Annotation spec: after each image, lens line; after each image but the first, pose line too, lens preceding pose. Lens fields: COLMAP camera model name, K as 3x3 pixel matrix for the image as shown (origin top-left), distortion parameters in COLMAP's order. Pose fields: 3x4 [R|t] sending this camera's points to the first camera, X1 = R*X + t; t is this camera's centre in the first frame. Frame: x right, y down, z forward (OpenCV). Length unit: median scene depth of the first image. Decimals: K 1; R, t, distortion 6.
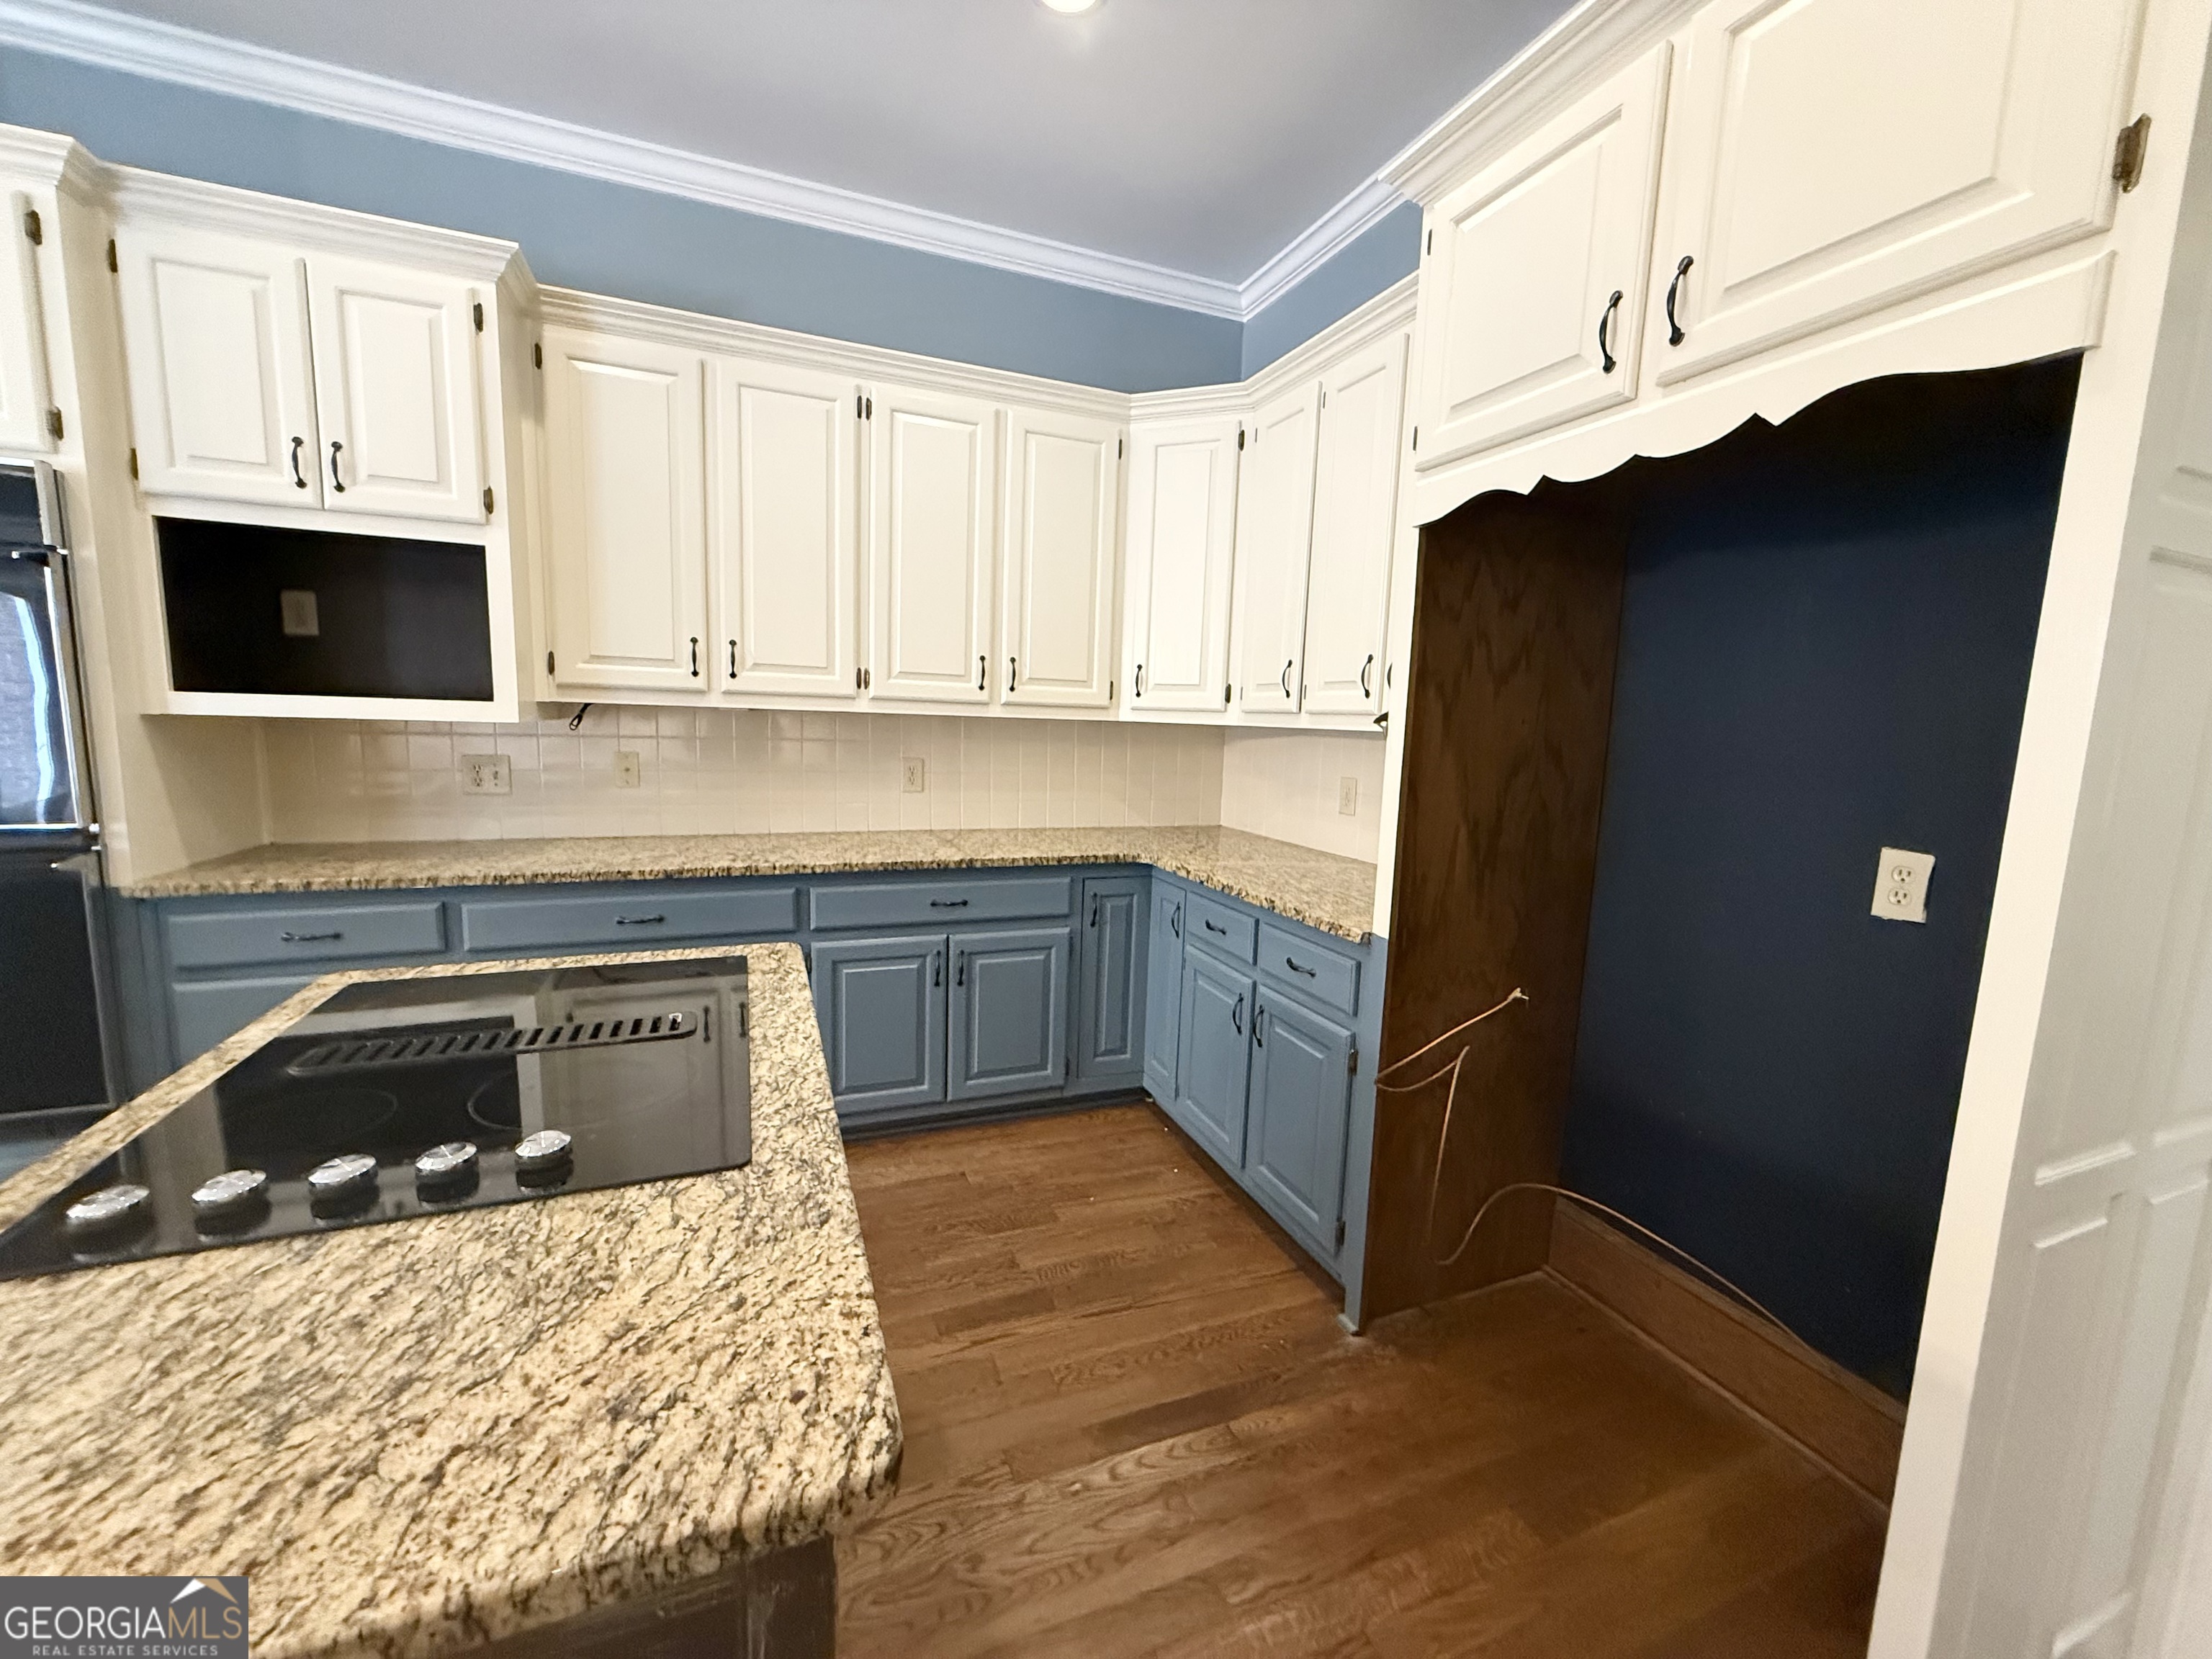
lens RADIAL K [[878.6, 0, 1100.9], [0, 878.6, 832.1], [0, 0, 1]] dist [-0.000282, -0.000475]
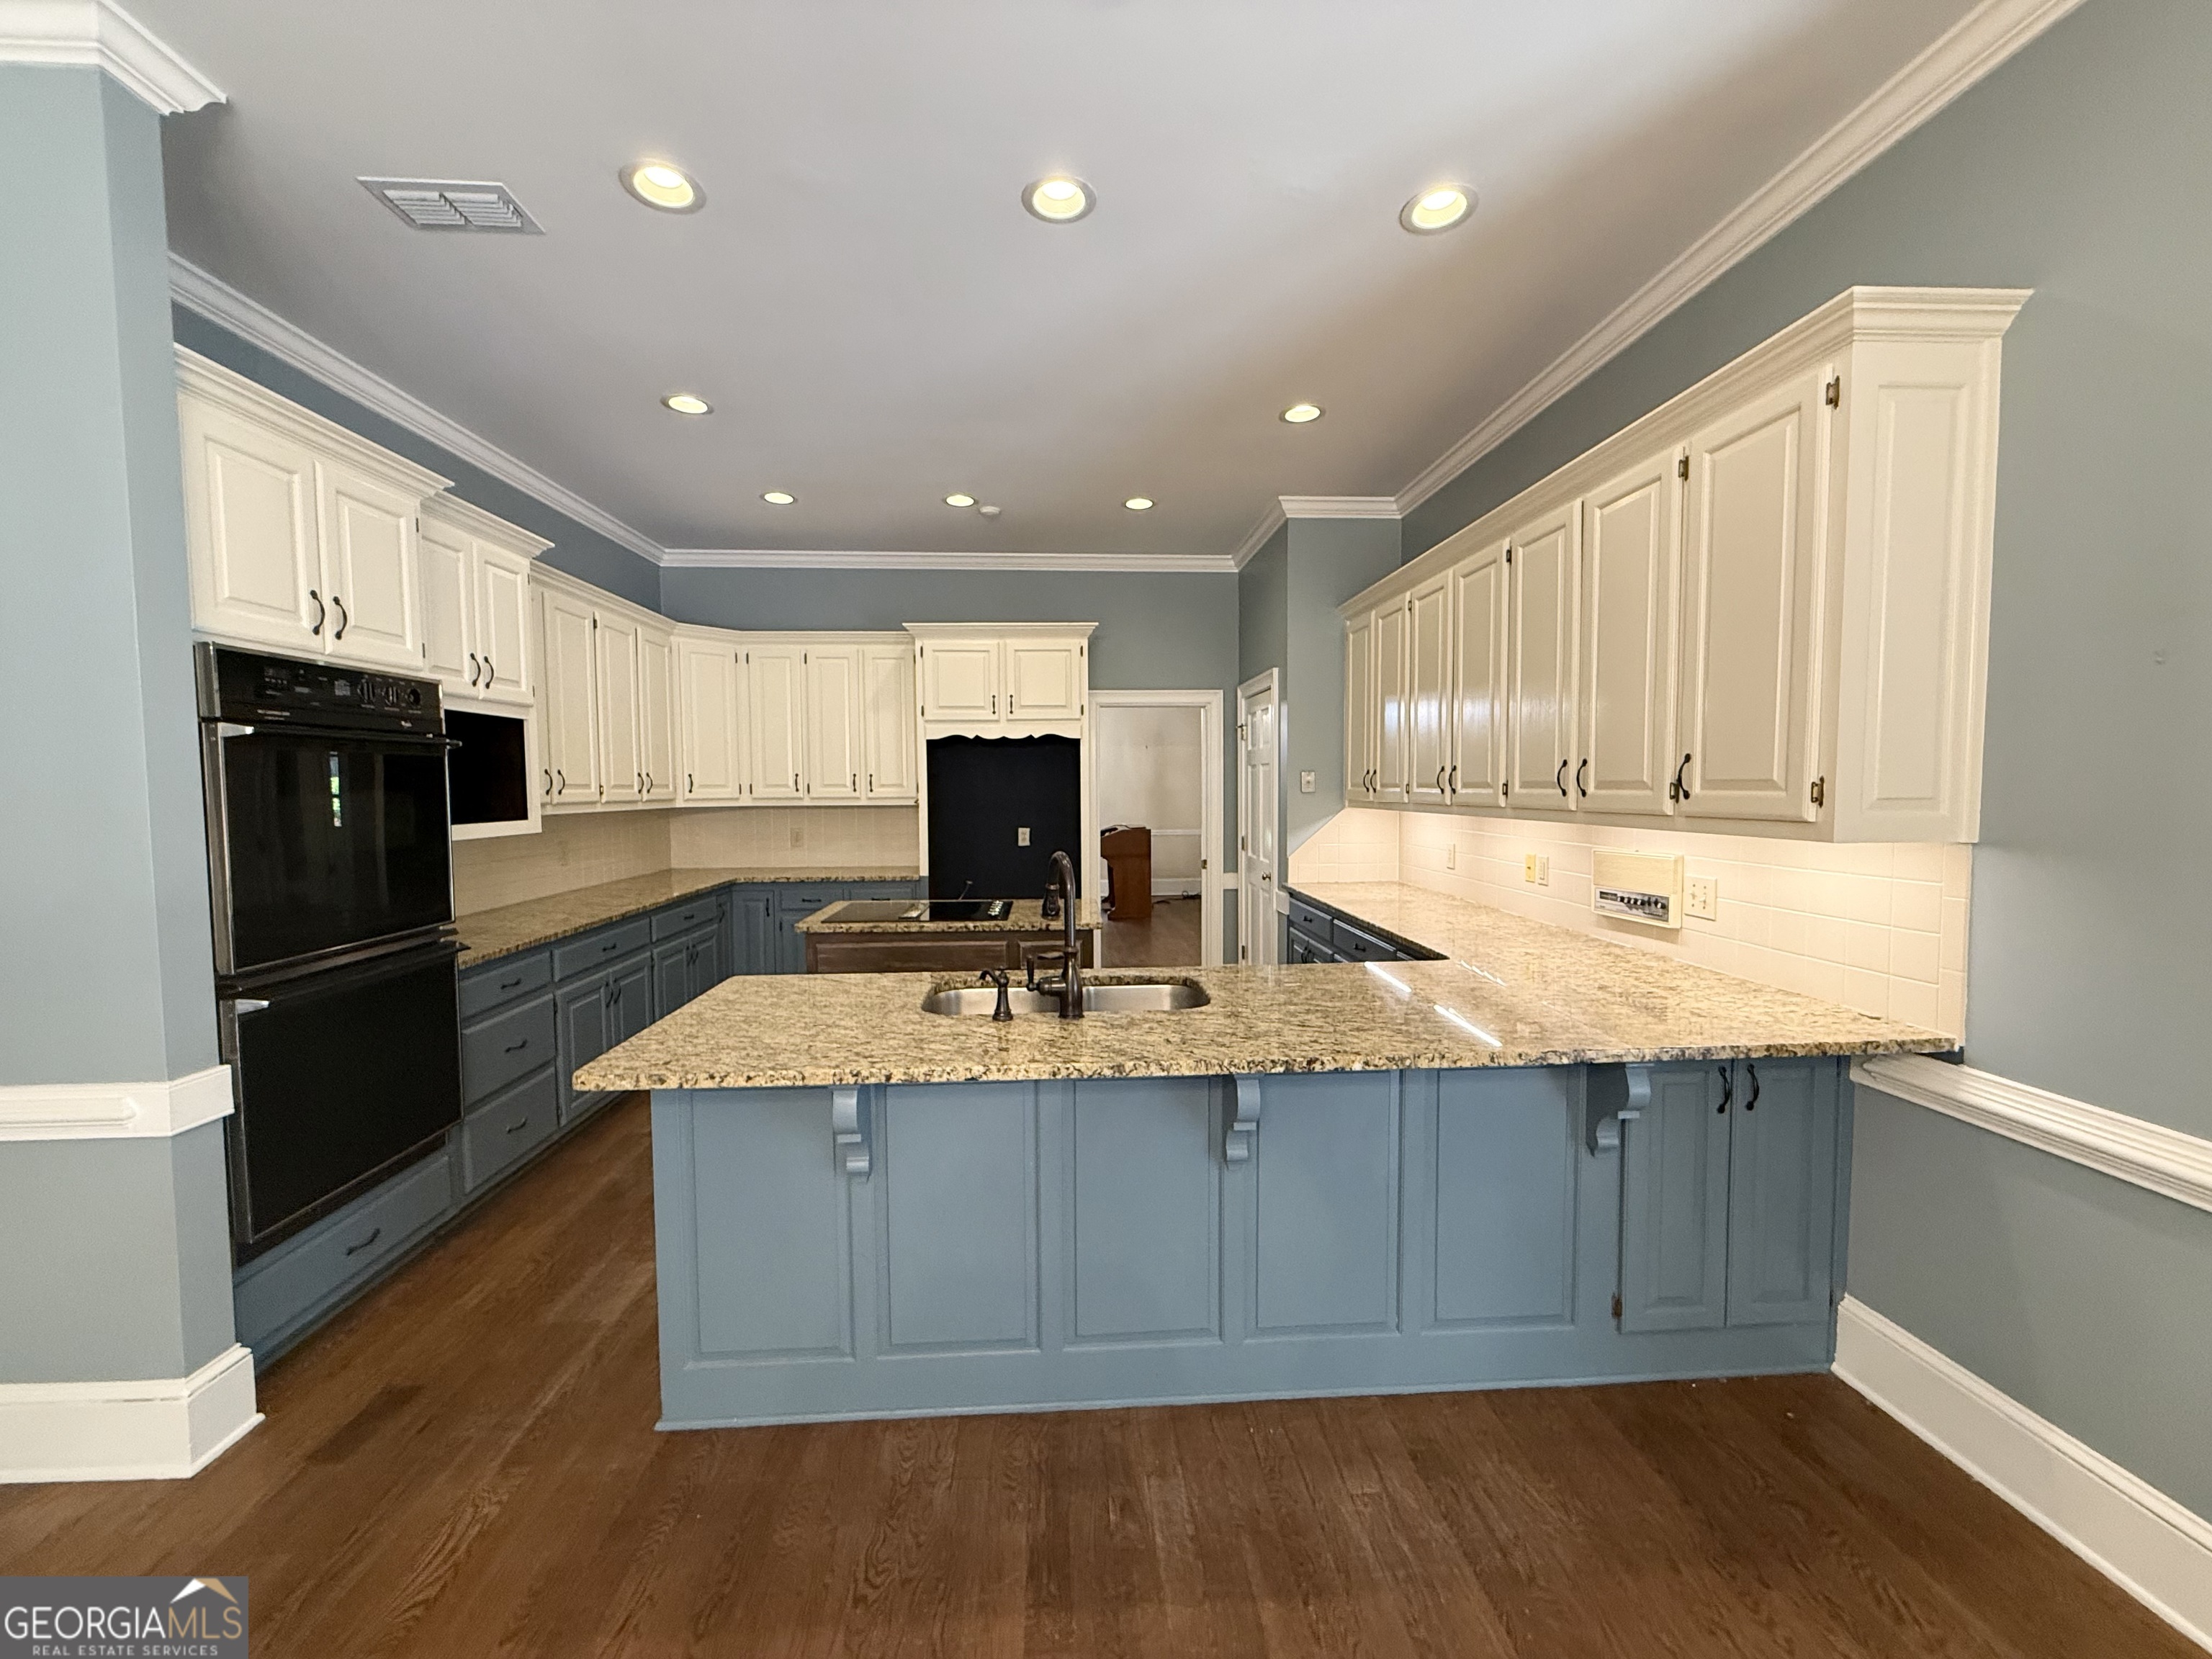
lens RADIAL K [[878.6, 0, 1100.2], [0, 878.6, 831.6], [0, 0, 1]] dist [-0.000282, -0.000475]
pose [[0.323549, -0.086353, 0.942263, -1.905756], [0.138627, 0.989408, 0.043072, -0.060456], [-0.936001, 0.116687, 0.332093, -0.446881]]
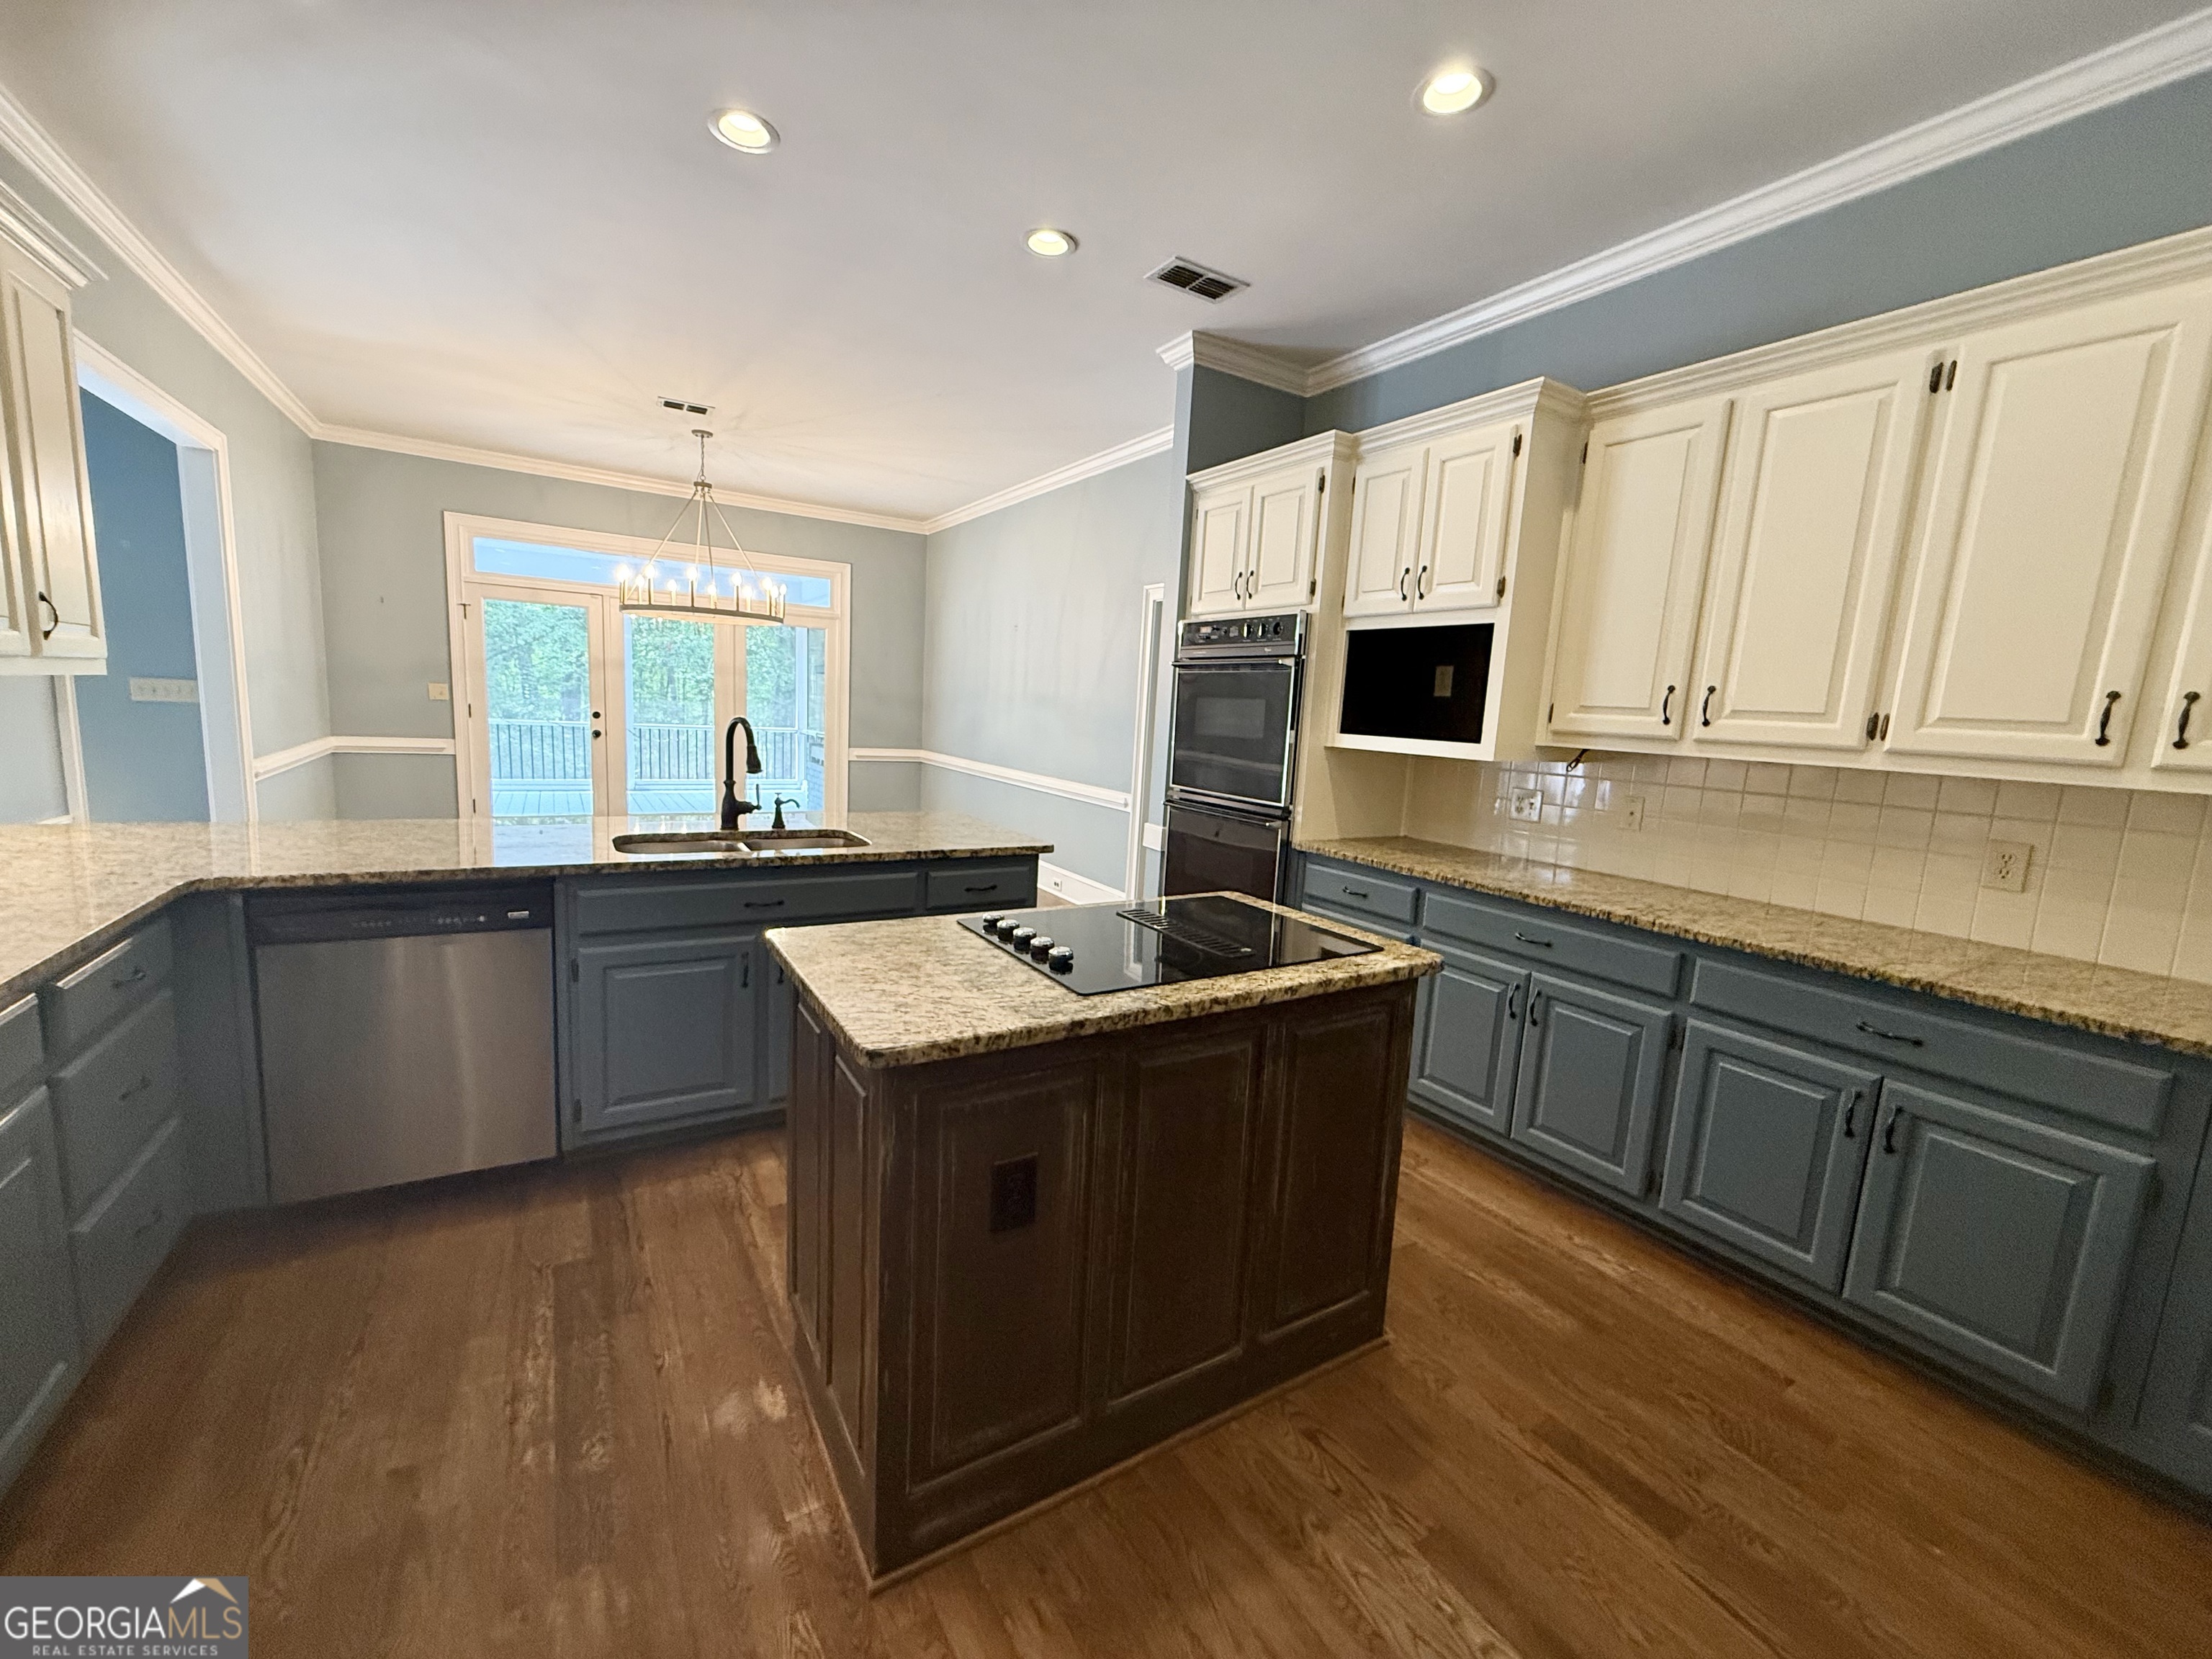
lens RADIAL K [[878.6, 0, 1099.7], [0, 878.6, 829.9], [0, 0, 1]] dist [-0.000282, -0.000475]
pose [[0.168866, 0.114975, -0.978910, 0.505645], [-0.174445, 0.980980, 0.085125, -0.040003], [0.970079, 0.156391, 0.185711, 0.257884]]
